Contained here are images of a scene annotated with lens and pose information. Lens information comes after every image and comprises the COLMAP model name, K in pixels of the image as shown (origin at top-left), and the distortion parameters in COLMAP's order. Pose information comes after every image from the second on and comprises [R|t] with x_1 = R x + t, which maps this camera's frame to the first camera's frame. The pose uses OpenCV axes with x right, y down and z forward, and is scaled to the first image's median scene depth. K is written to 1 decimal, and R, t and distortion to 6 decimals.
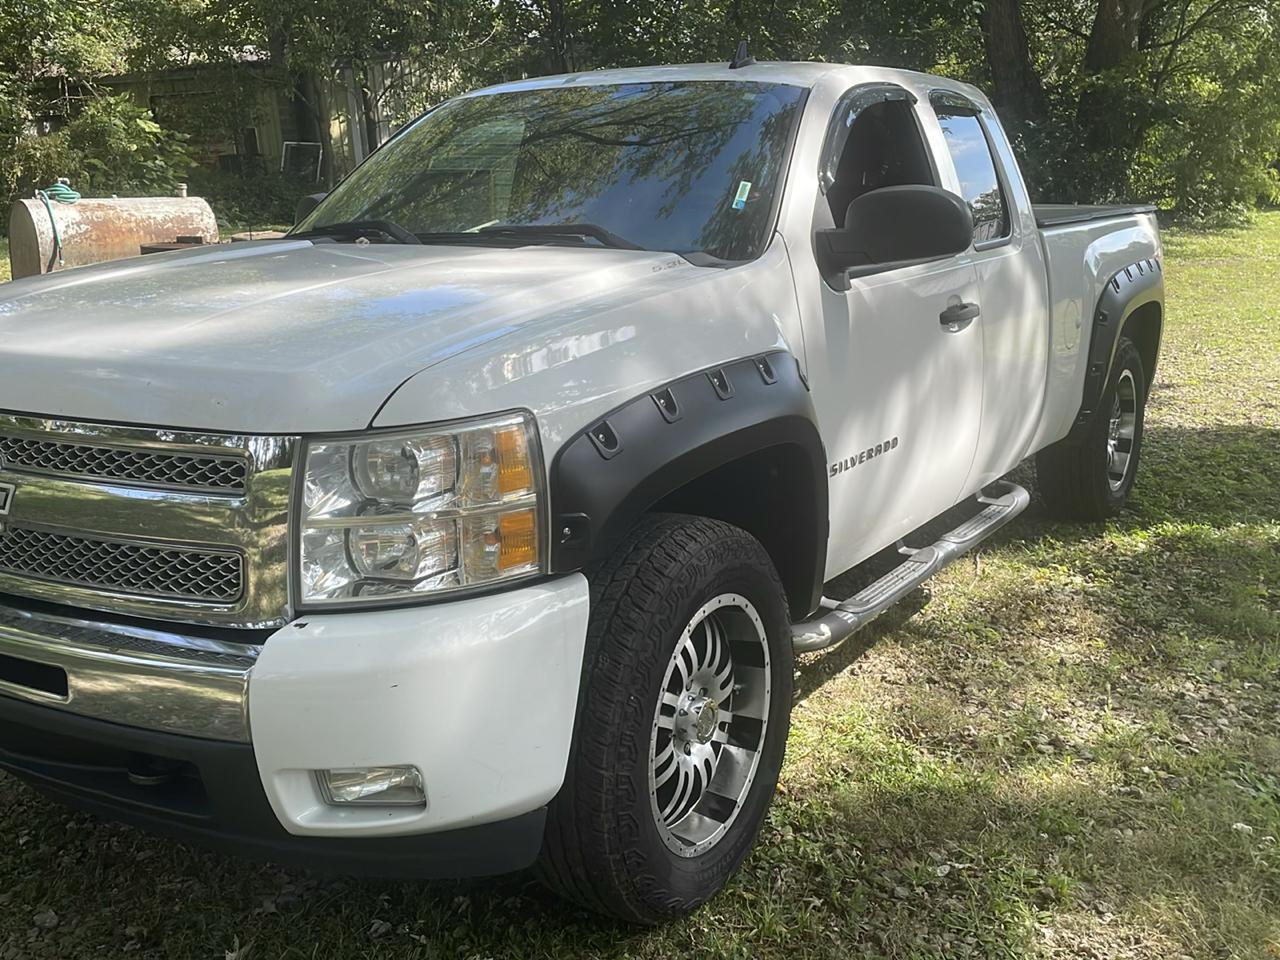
lens RADIAL K [[1218.2, 0, 637.8], [0, 1218.2, 472.4], [0, 0, 1]] dist [0.086915, -0.120558]
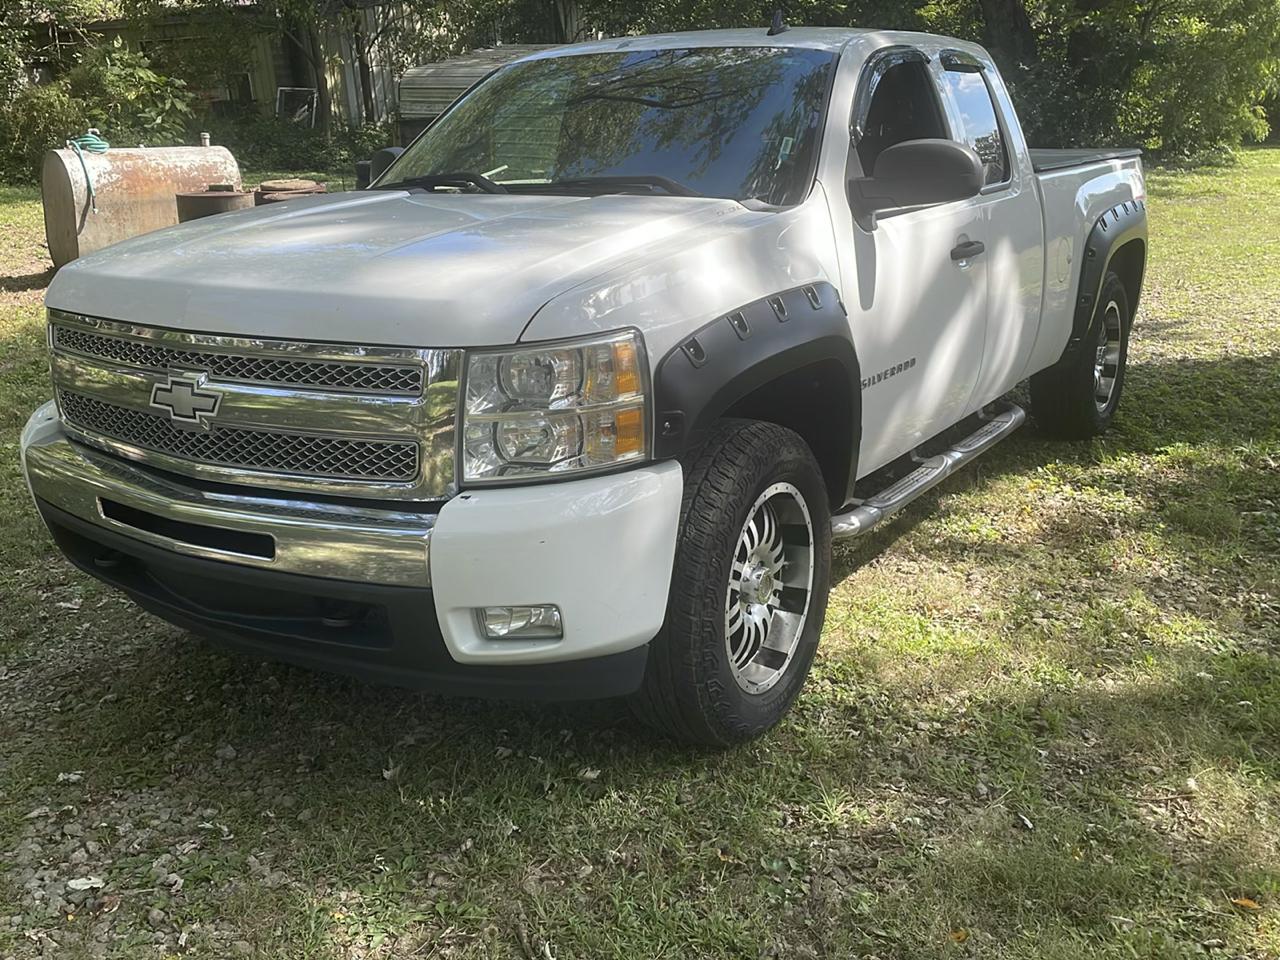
lens RADIAL K [[1193.9, 0, 634.9], [0, 1193.9, 466.2], [0, 0, 1]] dist [0.096804, -0.141394]
pose [[0.999960, -0.008678, 0.001975, -0.061786], [0.008584, 0.999018, 0.043456, 0.024296], [-0.002350, -0.043438, 0.999053, -0.156630]]
